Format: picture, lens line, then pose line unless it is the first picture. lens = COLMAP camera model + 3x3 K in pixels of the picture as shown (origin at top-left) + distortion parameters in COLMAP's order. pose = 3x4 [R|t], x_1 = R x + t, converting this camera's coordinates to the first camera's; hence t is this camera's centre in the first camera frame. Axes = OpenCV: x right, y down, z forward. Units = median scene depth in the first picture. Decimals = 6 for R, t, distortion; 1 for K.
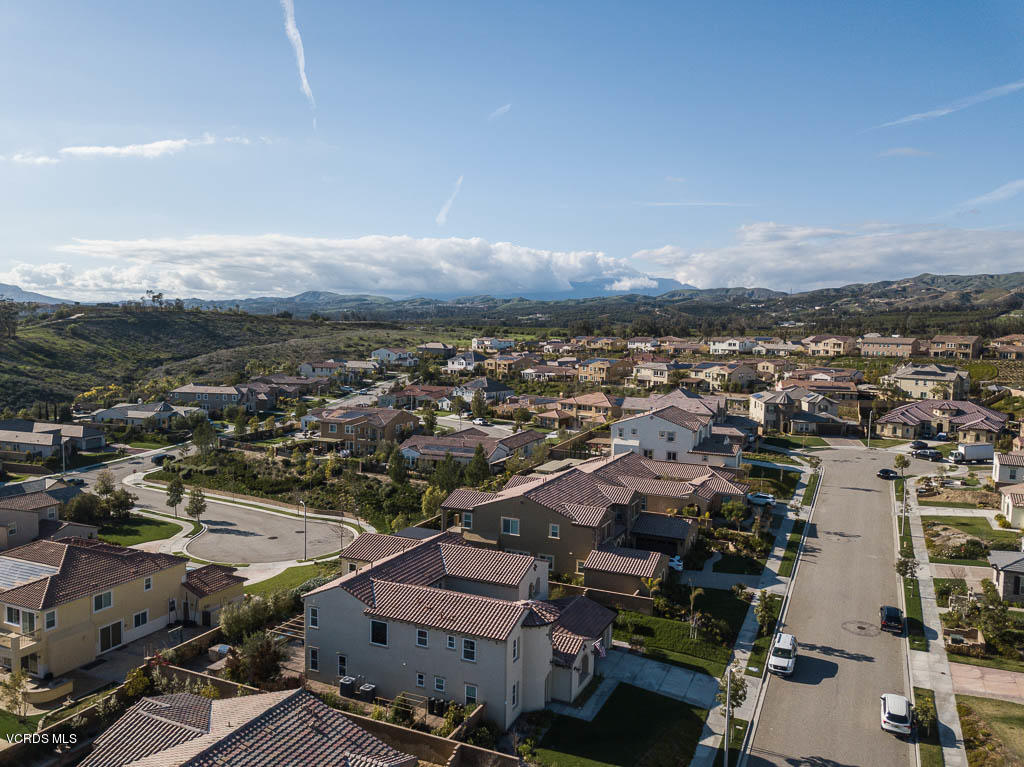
lens RADIAL K [[782.0, 0, 524.7], [0, 782.0, 384.7], [0, 0, 1]] dist [0.035544, -0.042059]
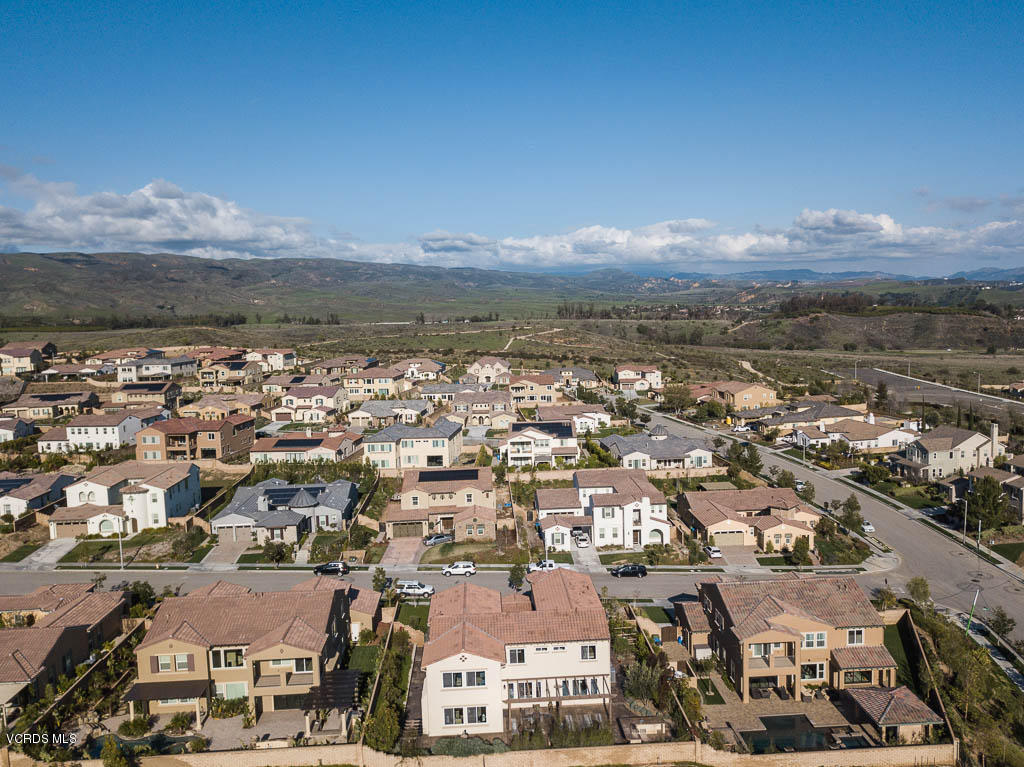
lens RADIAL K [[815.9, 0, 509.4], [0, 815.9, 376.6], [0, 0, 1]] dist [0.035471, -0.051617]
pose [[-0.432073, -0.089823, 0.897354, -0.591127], [0.097455, 0.984550, 0.145476, -0.146342], [-0.896557, 0.150308, -0.416644, 0.723080]]
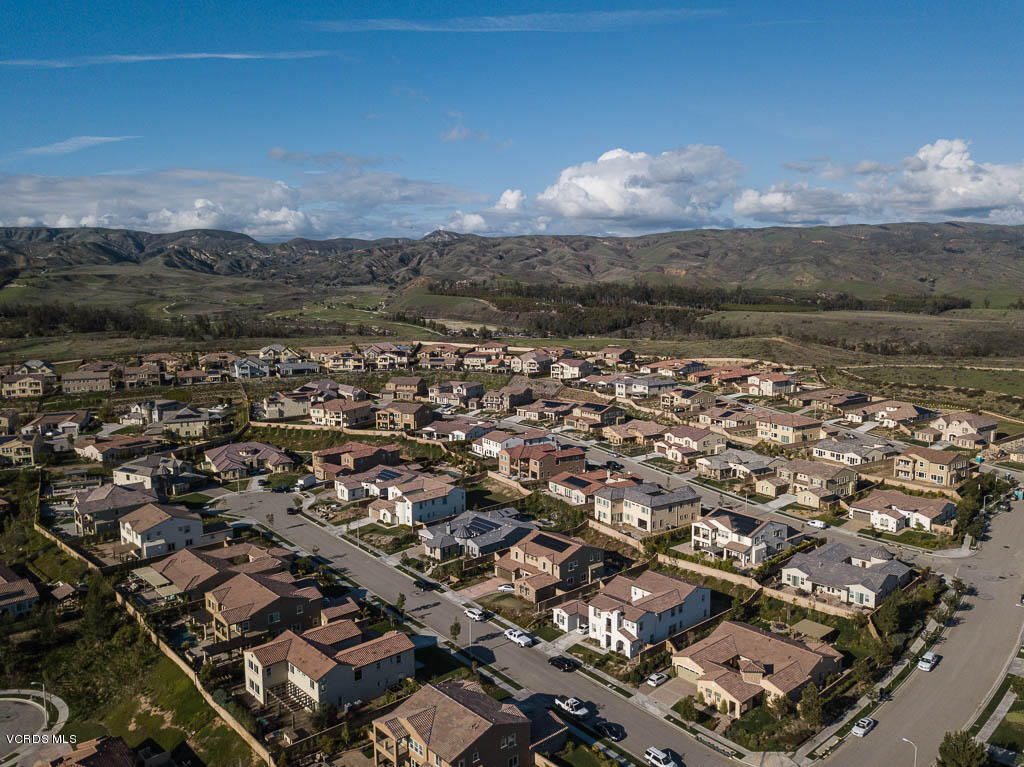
lens RADIAL K [[782.0, 0, 522.7], [0, 782.0, 380.8], [0, 0, 1]] dist [0.035544, -0.042059]
pose [[0.414273, -0.131611, 0.900587, -0.776530], [0.091412, 0.990503, 0.102701, -0.278687], [-0.905551, 0.039778, 0.422369, -0.140441]]
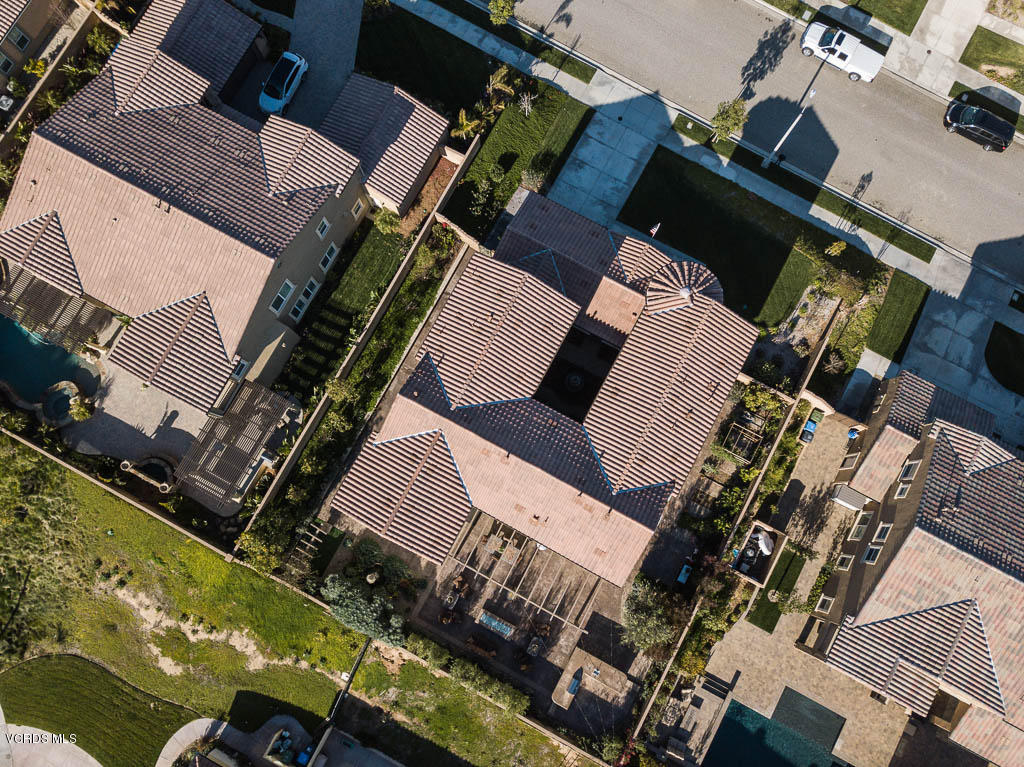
lens RADIAL K [[782.0, 0, 517.4], [0, 782.0, 382.7], [0, 0, 1]] dist [0.035544, -0.042059]
pose [[0.082337, -0.985555, 0.147993, -0.098086], [0.092244, 0.155396, 0.983536, -0.233541], [-0.992326, -0.067330, 0.103707, 0.469651]]
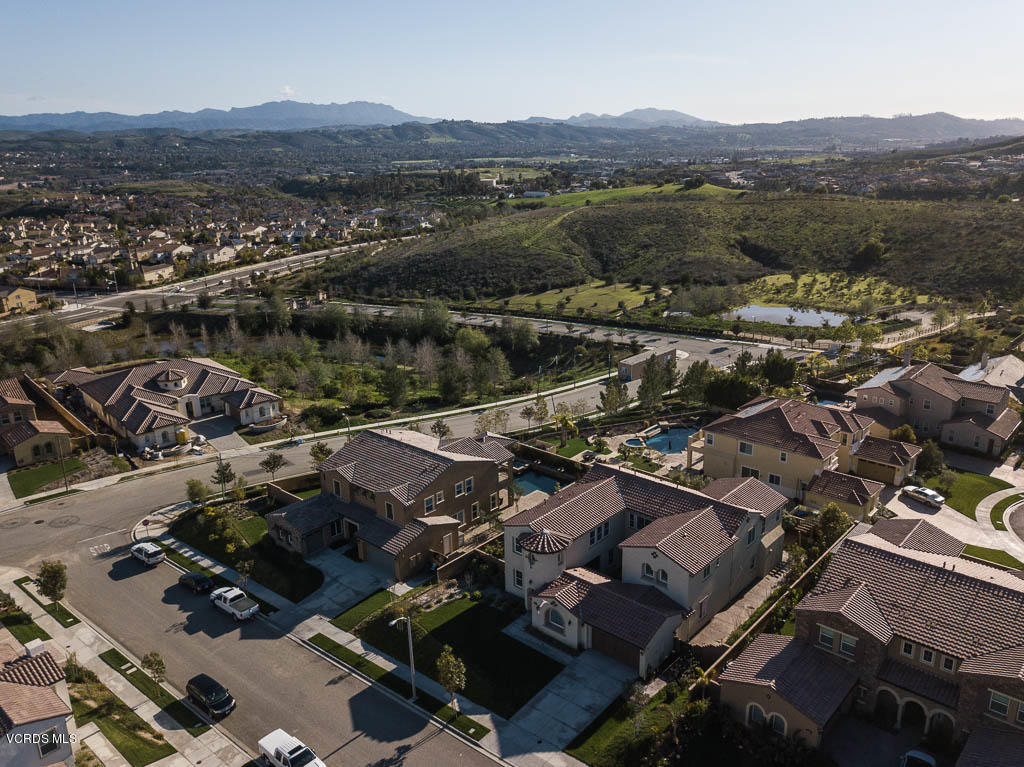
lens RADIAL K [[782.0, 0, 533.6], [0, 782.0, 394.5], [0, 0, 1]] dist [0.035544, -0.042059]
pose [[-0.296651, 0.315029, -0.901529, 0.440920], [-0.077880, 0.932899, 0.351618, -0.146876], [0.951805, 0.174519, -0.252211, 0.539502]]
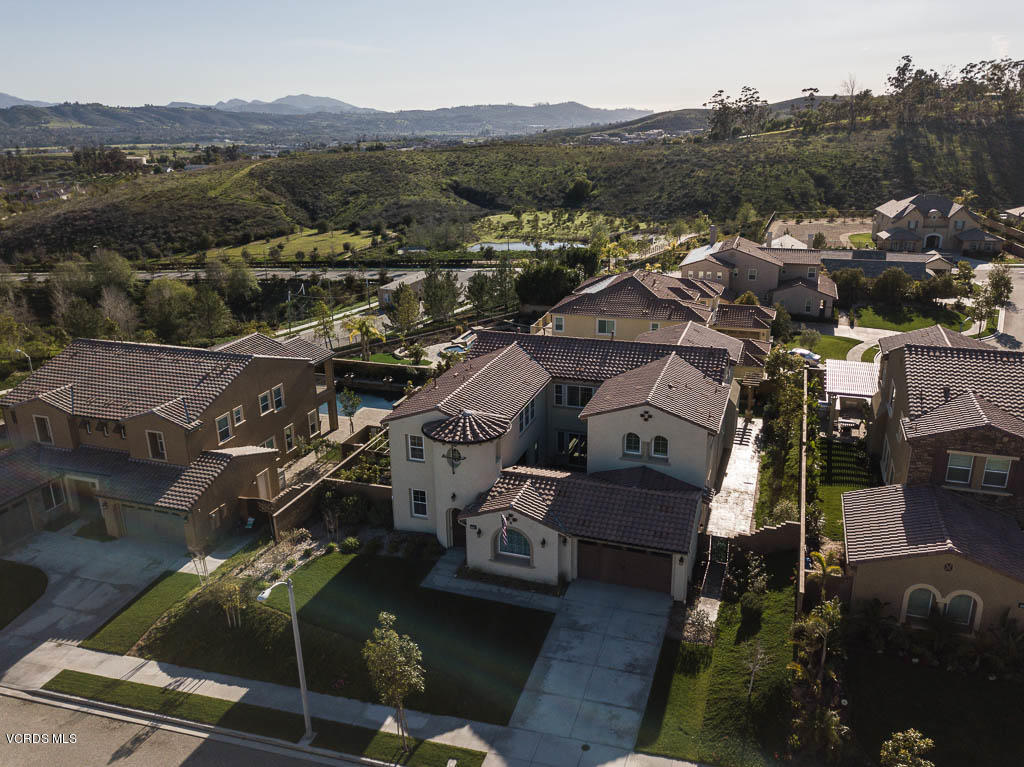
lens RADIAL K [[782.0, 0, 508.1], [0, 782.0, 383.8], [0, 0, 1]] dist [0.035544, -0.042059]
pose [[0.081408, 0.325173, -0.942144, 0.295490], [-0.084405, 0.944135, 0.318567, 0.006541], [0.993100, 0.053588, 0.104306, 0.415229]]
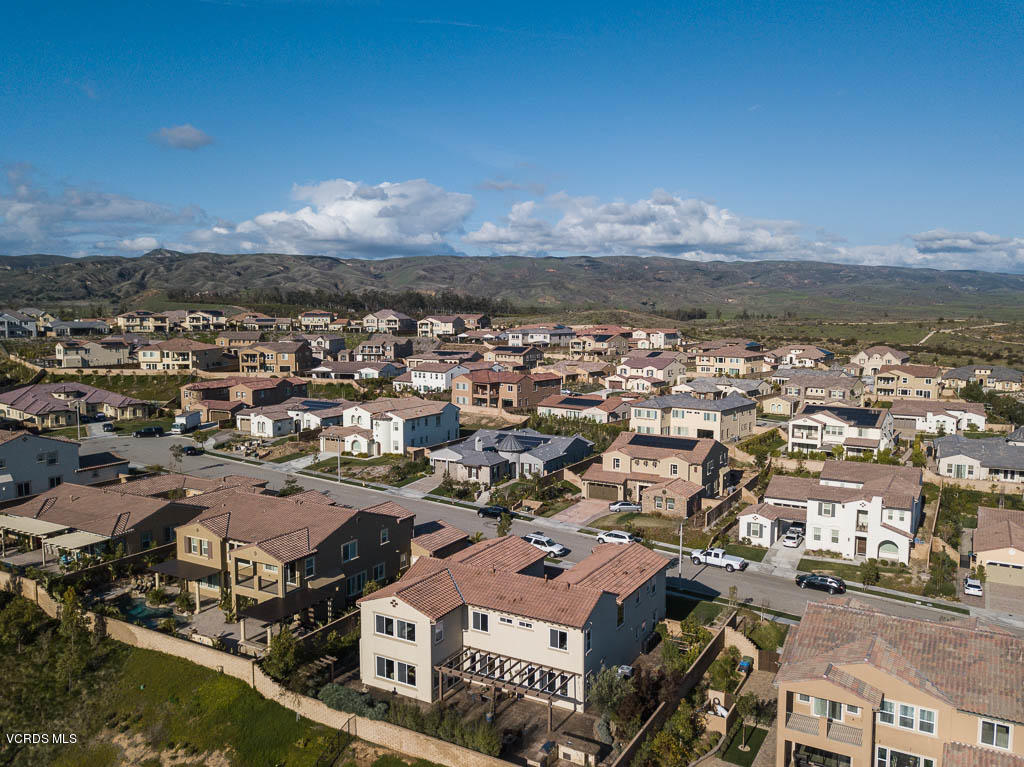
lens RADIAL K [[782.0, 0, 522.7], [0, 782.0, 388.7], [0, 0, 1]] dist [0.035544, -0.042059]
pose [[0.109612, -0.122263, 0.986426, -0.522154], [0.083380, 0.990039, 0.113446, -0.051854], [-0.990471, 0.069813, 0.118714, 0.424190]]
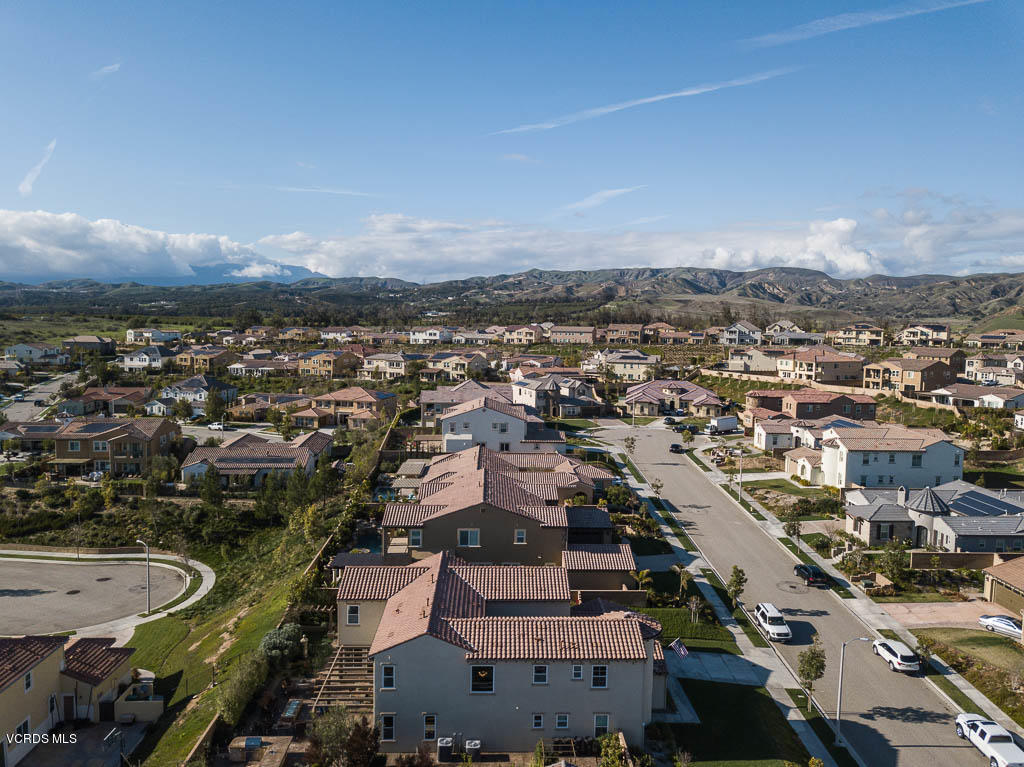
lens RADIAL K [[782.0, 0, 530.7], [0, 782.0, 381.9], [0, 0, 1]] dist [0.035544, -0.042059]
pose [[0.894974, -0.039562, 0.444362, -0.218960], [0.034878, 0.999216, 0.018713, -0.009981], [-0.444754, -0.001249, 0.895652, 0.088955]]
